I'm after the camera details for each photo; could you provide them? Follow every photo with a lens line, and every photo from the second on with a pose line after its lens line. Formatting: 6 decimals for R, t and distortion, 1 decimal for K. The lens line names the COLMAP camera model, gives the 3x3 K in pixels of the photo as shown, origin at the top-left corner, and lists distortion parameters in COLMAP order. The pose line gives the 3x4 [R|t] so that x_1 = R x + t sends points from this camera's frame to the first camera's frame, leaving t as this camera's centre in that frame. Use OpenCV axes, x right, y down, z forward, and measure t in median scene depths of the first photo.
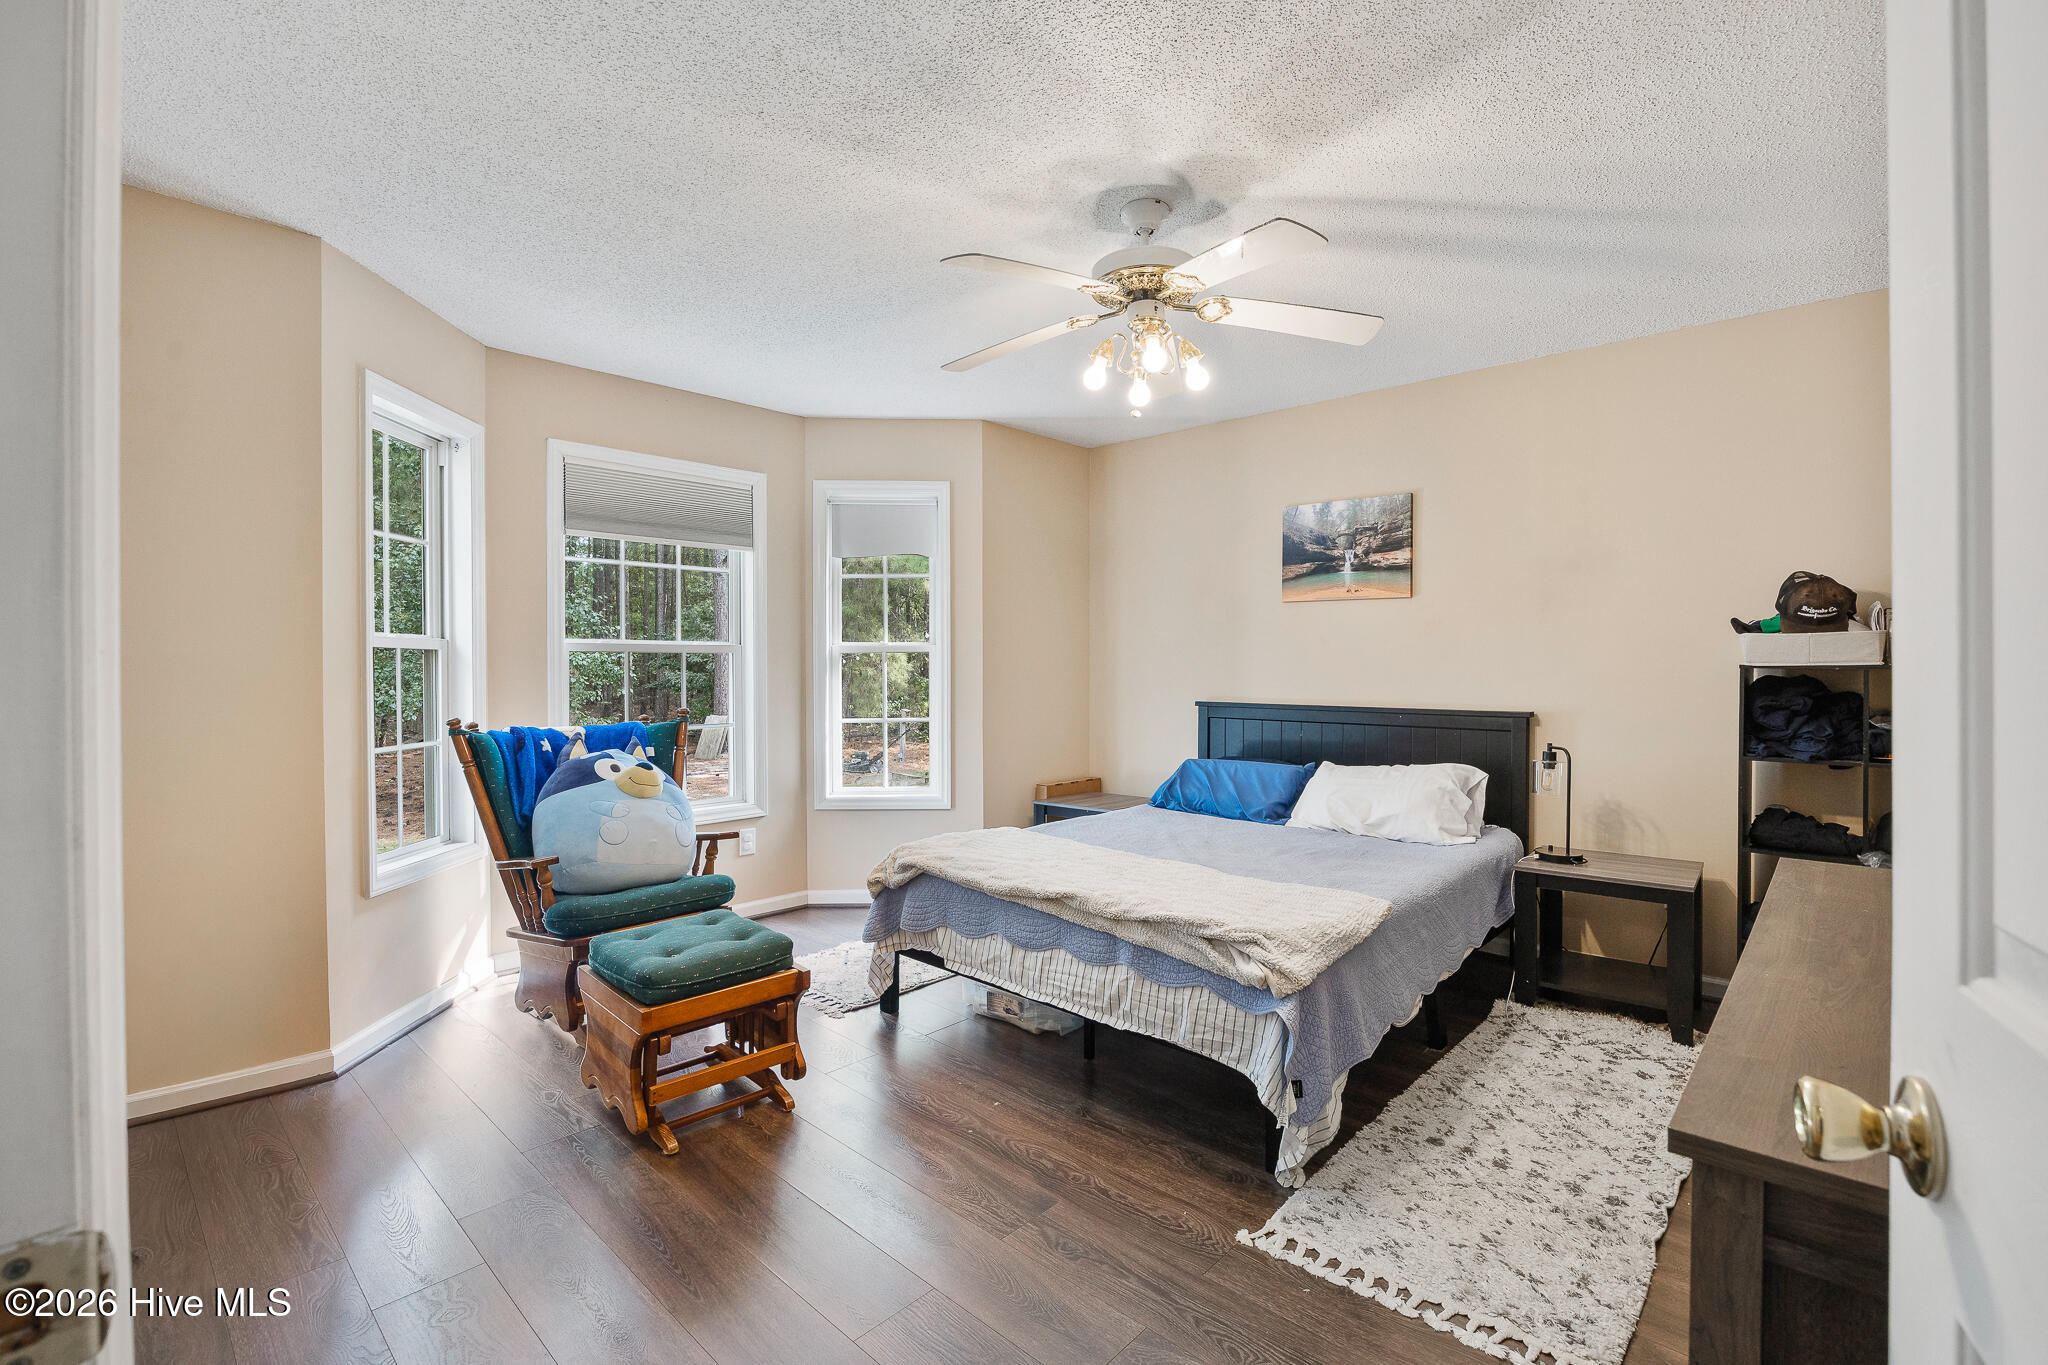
lens RADIAL K [[940.5, 0, 1023.1], [0, 940.5, 674.4], [0, 0, 1]] dist [-0.005820, -0.000217]
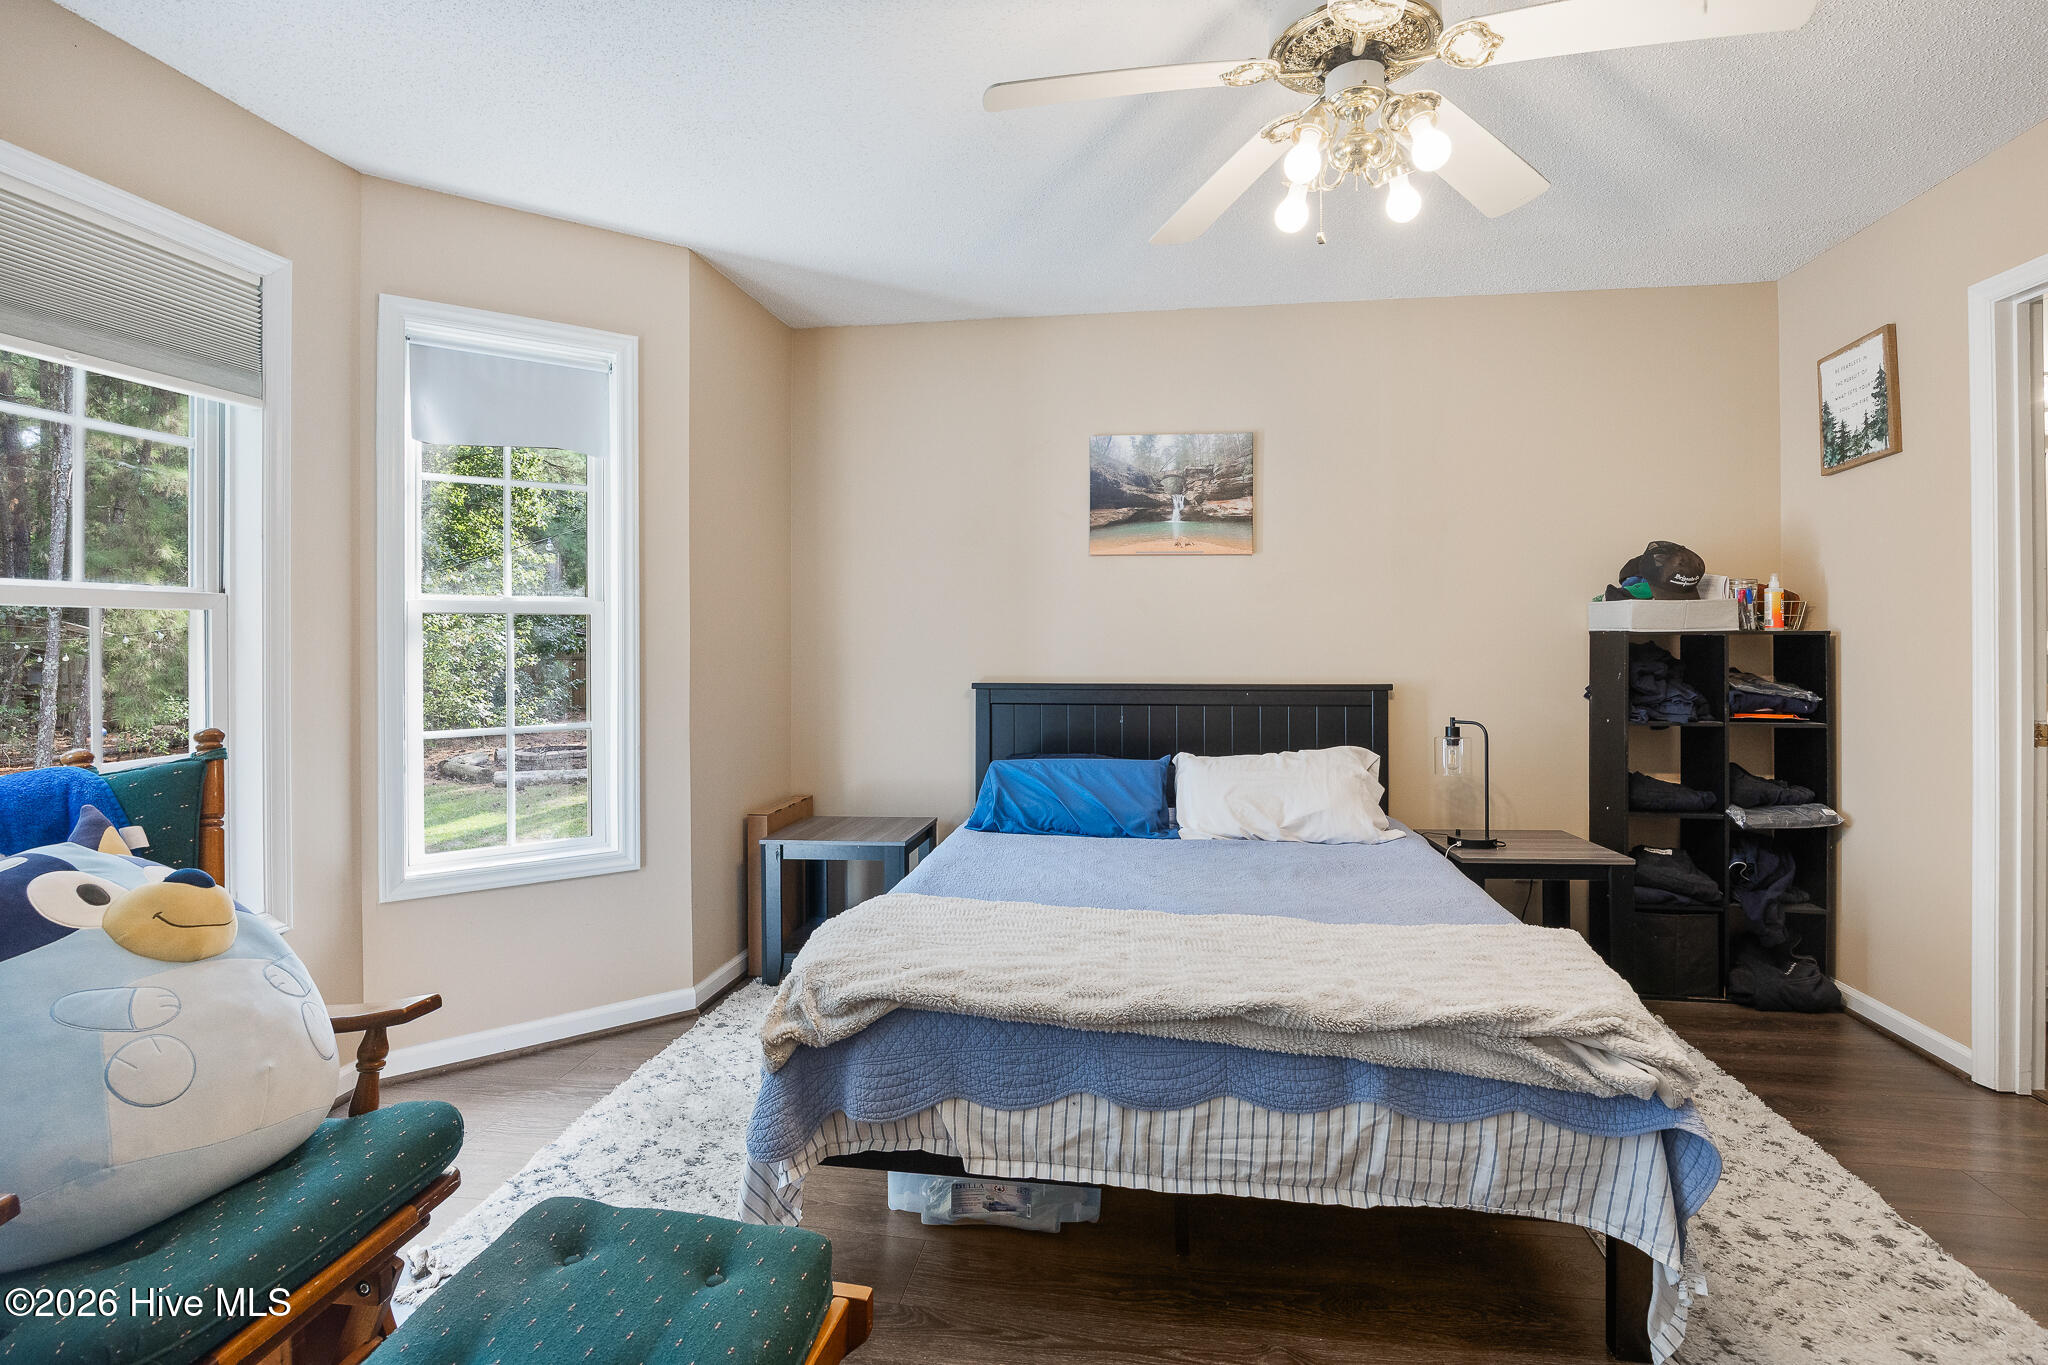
lens RADIAL K [[1018.3, 0, 1003.2], [0, 1018.3, 640.0], [0, 0, 1]] dist [-0.008325, 0.001377]
pose [[0.818301, -0.002820, 0.574783, -0.365704], [0.010286, 0.999900, -0.009739, 0.003149], [-0.574698, 0.013882, 0.818248, 0.442196]]
